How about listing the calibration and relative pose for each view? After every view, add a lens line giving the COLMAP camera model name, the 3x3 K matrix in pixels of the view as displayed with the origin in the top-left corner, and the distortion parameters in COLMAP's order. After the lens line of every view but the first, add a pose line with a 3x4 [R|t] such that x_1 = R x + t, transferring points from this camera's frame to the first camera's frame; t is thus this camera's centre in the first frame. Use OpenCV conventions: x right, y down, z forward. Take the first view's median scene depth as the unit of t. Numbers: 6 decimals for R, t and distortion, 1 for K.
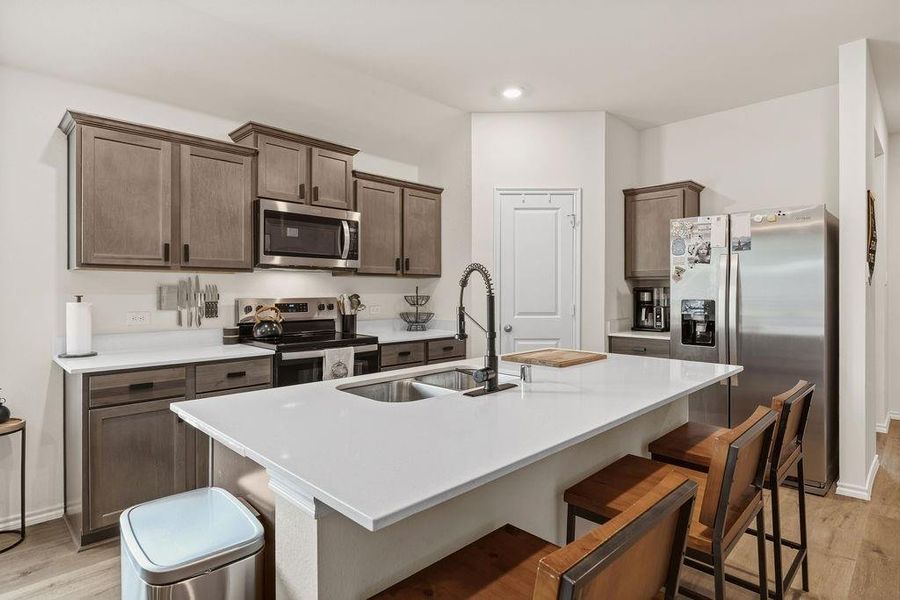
lens RADIAL K [[476.5, 0, 455.3], [0, 476.5, 294.6], [0, 0, 1]] dist [-0.004208, -0.002376]
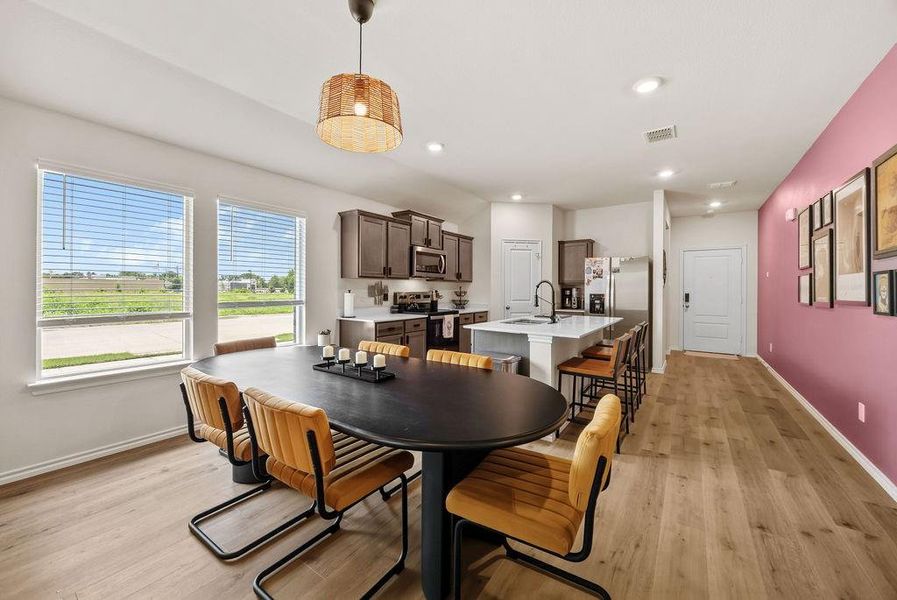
lens RADIAL K [[342.6, 0, 449.0], [0, 342.6, 292.2], [0, 0, 1]] dist [-0.002949, -0.001077]
pose [[0.986411, 0.005861, 0.164191, -0.422500], [-0.006107, 0.999981, 0.000996, 0.005357], [-0.164182, -0.001985, 0.986428, -0.463410]]
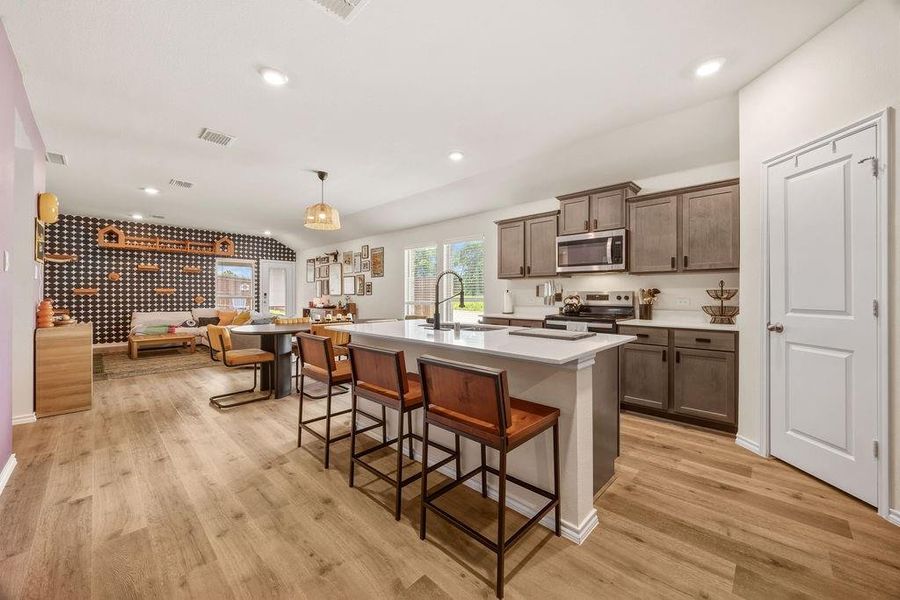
lens RADIAL K [[343.7, 0, 456.4], [0, 343.7, 296.1], [0, 0, 1]] dist [-0.002949, -0.001077]
pose [[0.022095, 0.004671, -0.999745, 0.755632], [-0.008120, 0.999957, 0.004493, 0.020444], [0.999723, 0.008019, 0.022132, 0.482262]]
